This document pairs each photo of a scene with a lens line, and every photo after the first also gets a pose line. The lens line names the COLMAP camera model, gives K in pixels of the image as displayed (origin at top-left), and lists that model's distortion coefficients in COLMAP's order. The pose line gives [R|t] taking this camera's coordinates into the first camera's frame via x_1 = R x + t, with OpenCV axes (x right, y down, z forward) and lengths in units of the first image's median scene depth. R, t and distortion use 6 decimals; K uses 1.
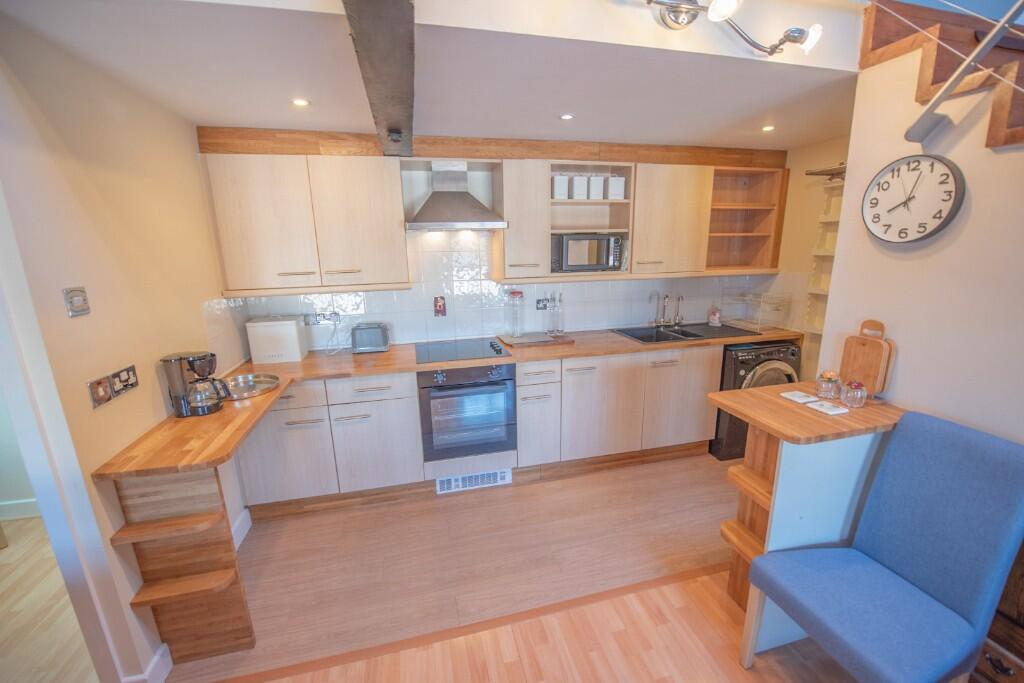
lens RADIAL K [[410.6, 0, 514.3], [0, 410.6, 342.6], [0, 0, 1]] dist [-0.012127, -0.000526]
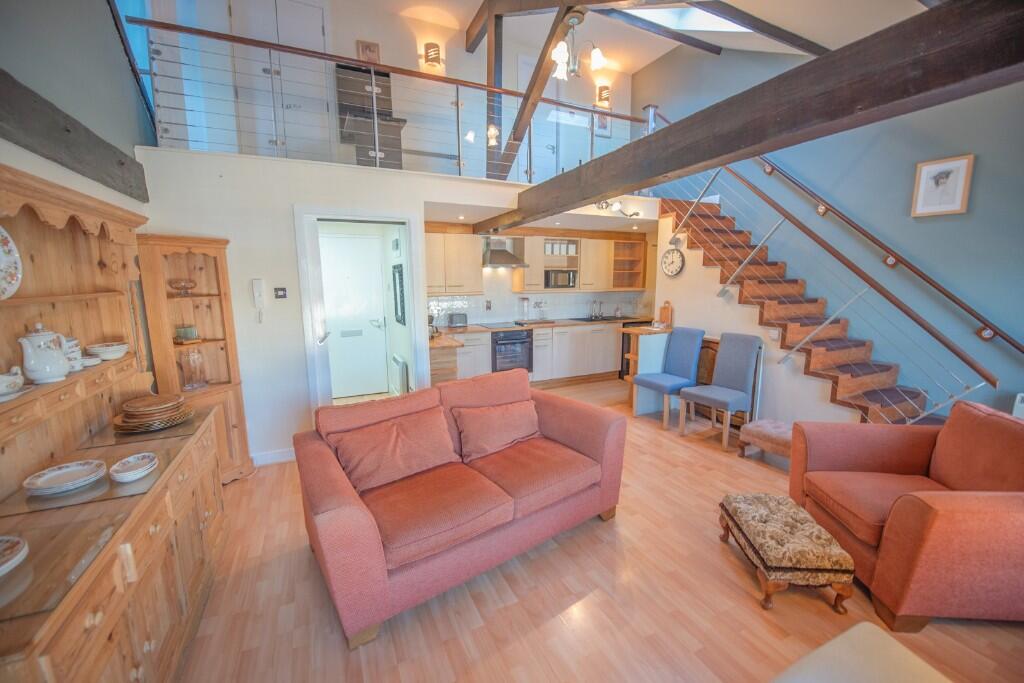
lens RADIAL K [[410.6, 0, 510.3], [0, 410.6, 342.1], [0, 0, 1]] dist [-0.012127, -0.000526]
pose [[0.980783, -0.017261, 0.194336, -0.496095], [0.032777, 0.996499, -0.076911, 0.260684], [-0.192328, 0.081802, 0.977915, -1.001802]]
